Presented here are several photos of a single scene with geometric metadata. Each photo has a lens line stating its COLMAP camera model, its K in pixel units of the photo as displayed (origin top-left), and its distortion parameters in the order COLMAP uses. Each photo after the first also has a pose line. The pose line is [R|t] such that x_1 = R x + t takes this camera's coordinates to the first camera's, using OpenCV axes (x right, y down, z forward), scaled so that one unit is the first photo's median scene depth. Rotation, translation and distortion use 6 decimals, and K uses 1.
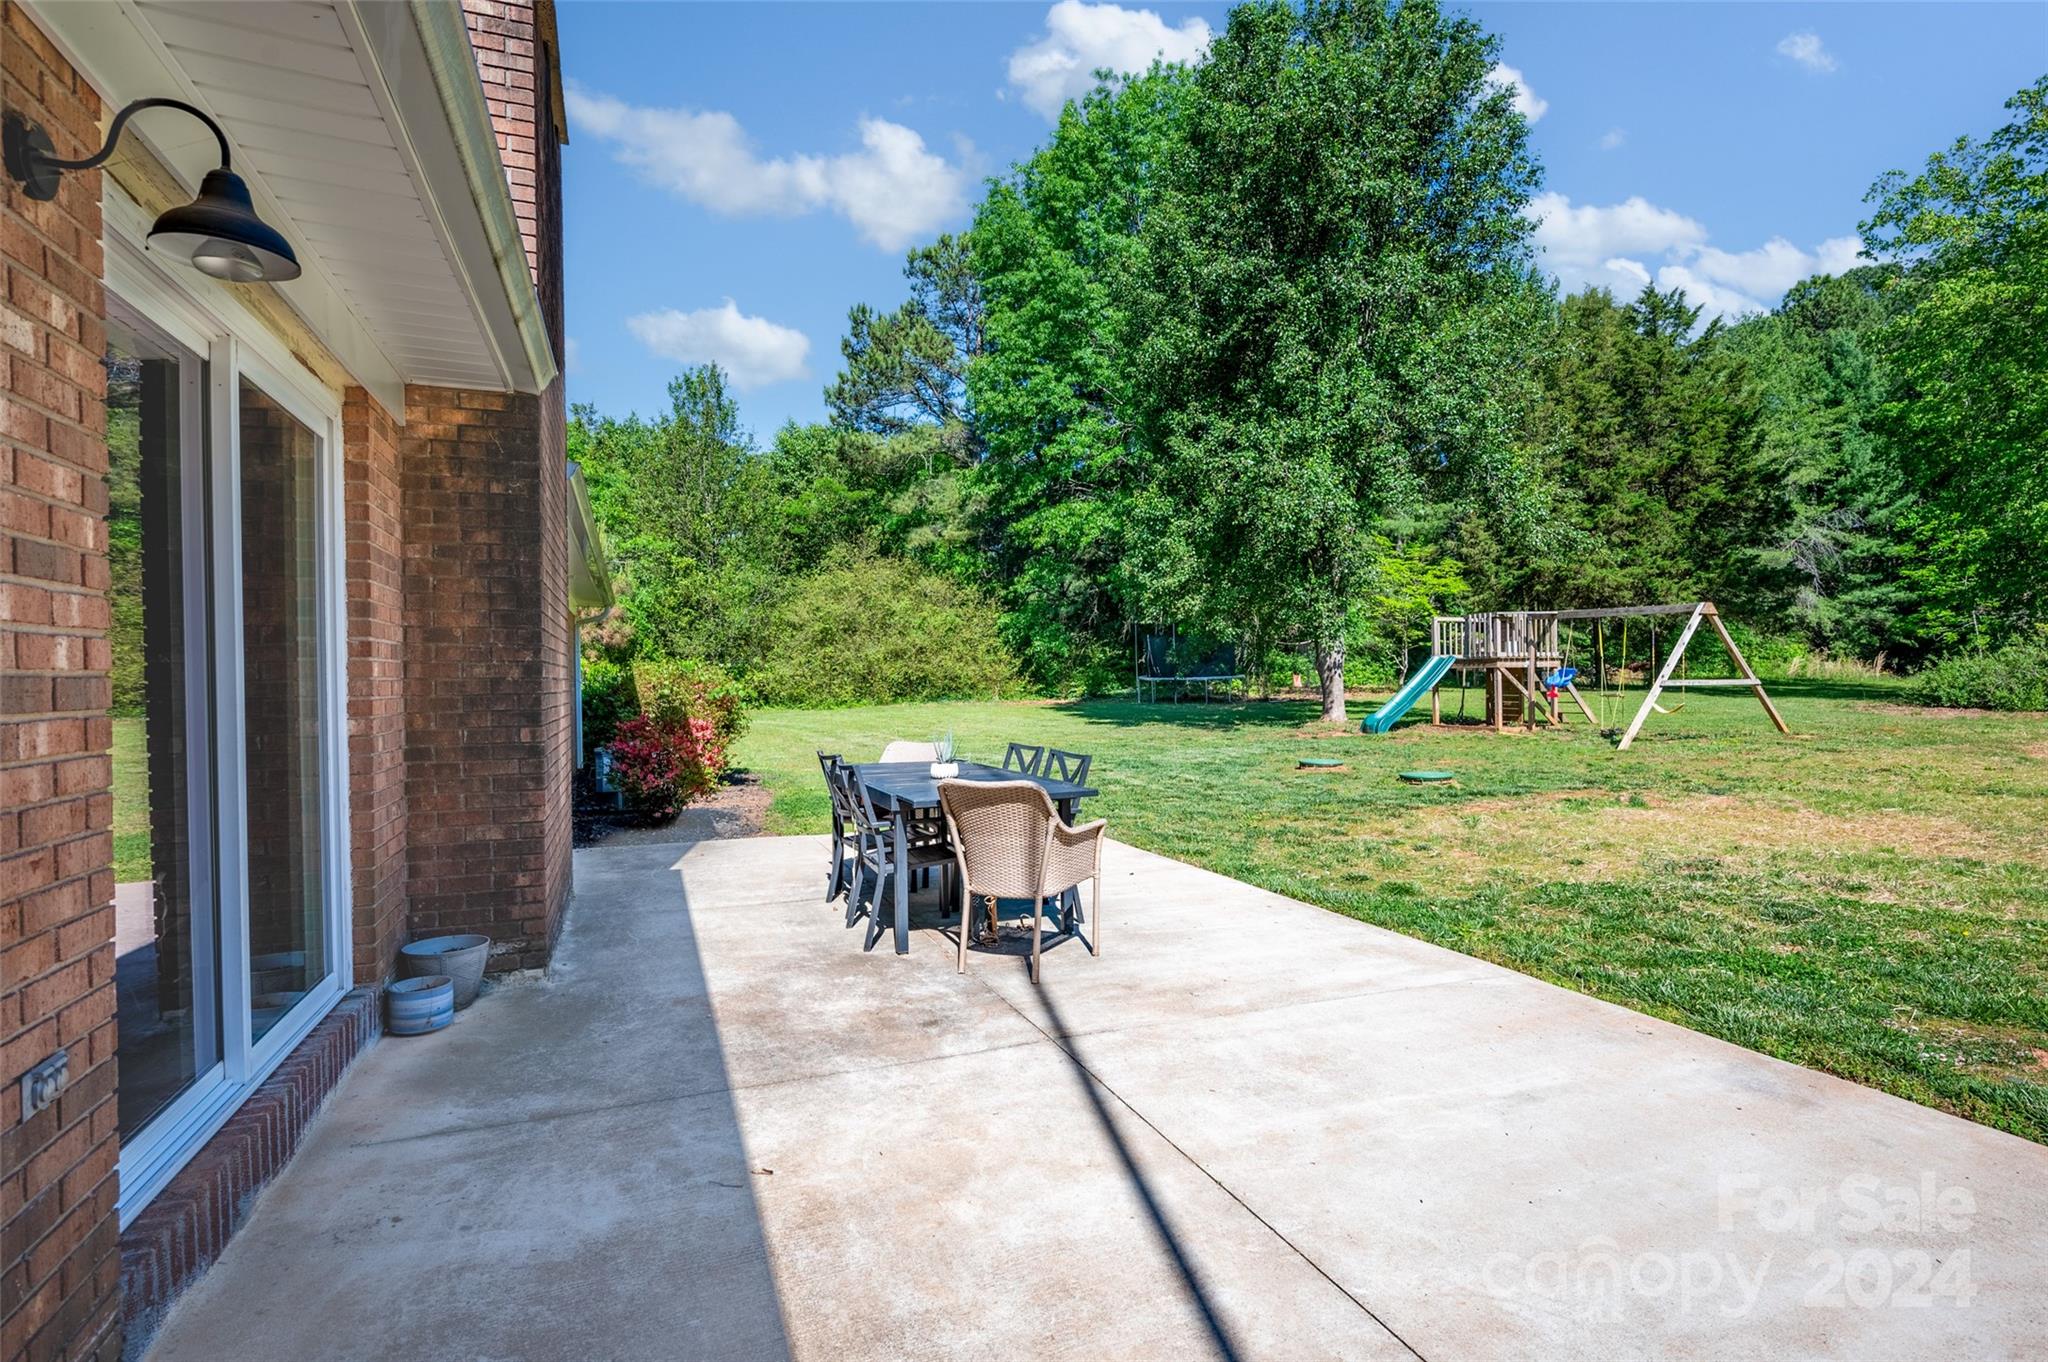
lens RADIAL K [[1010.7, 0, 1023.7], [0, 1010.7, 682.5], [0, 0, 1]] dist [0.029276, 0.000253]
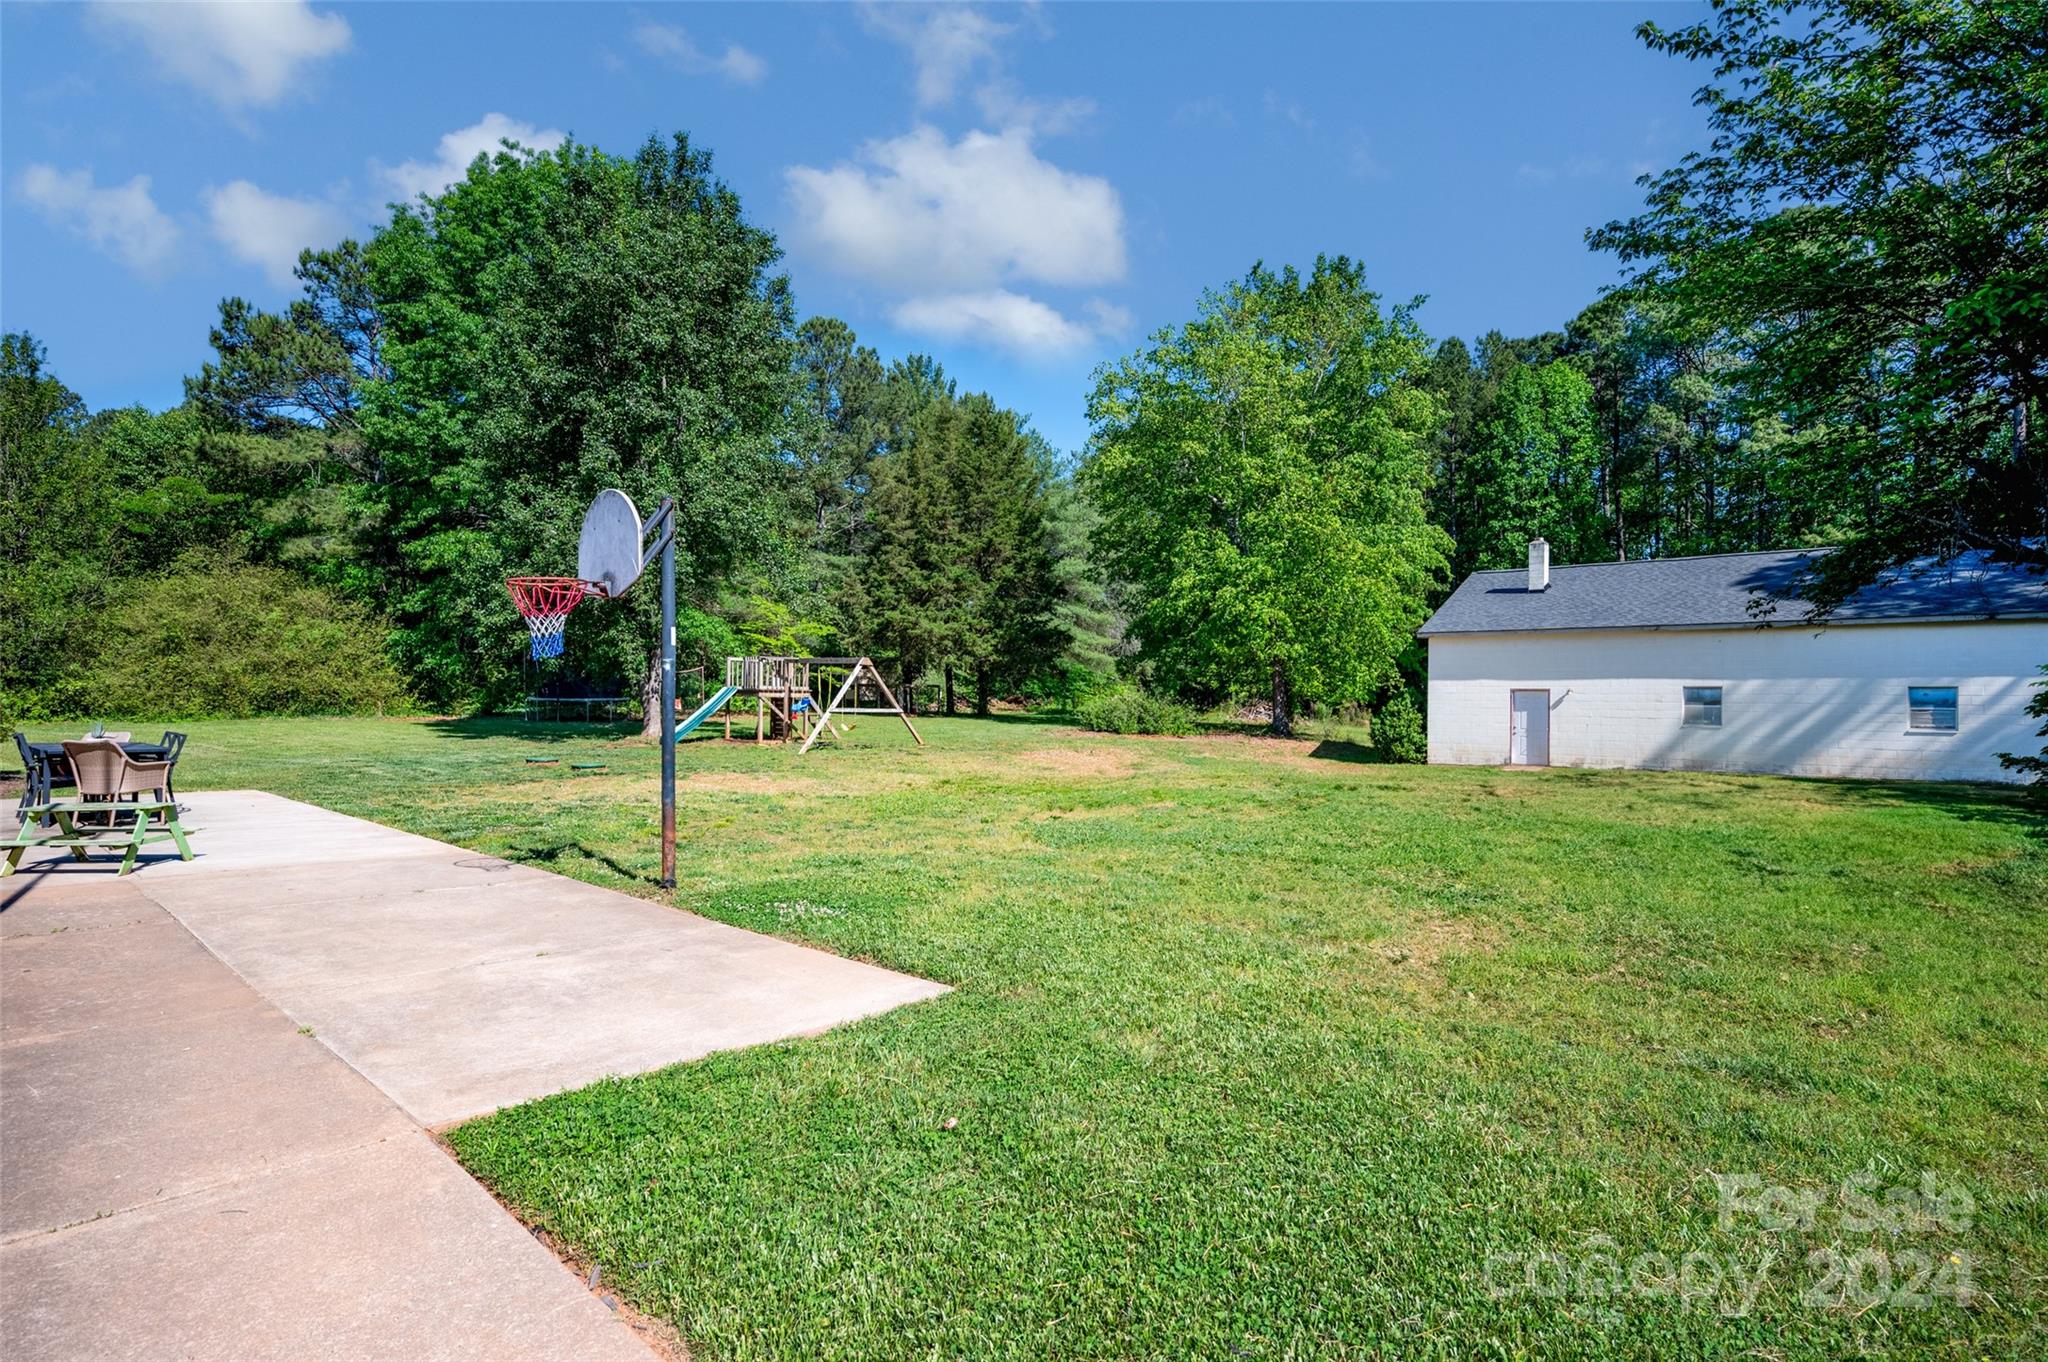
lens RADIAL K [[1044.3, 0, 1026.0], [0, 1044.3, 690.7], [0, 0, 1]] dist [-0.001689, 0.003404]
pose [[0.896563, 0.029608, 0.441926, 0.090075], [-0.023168, 0.999532, -0.019963, -0.001865], [-0.442311, 0.007660, 0.896829, -0.225043]]
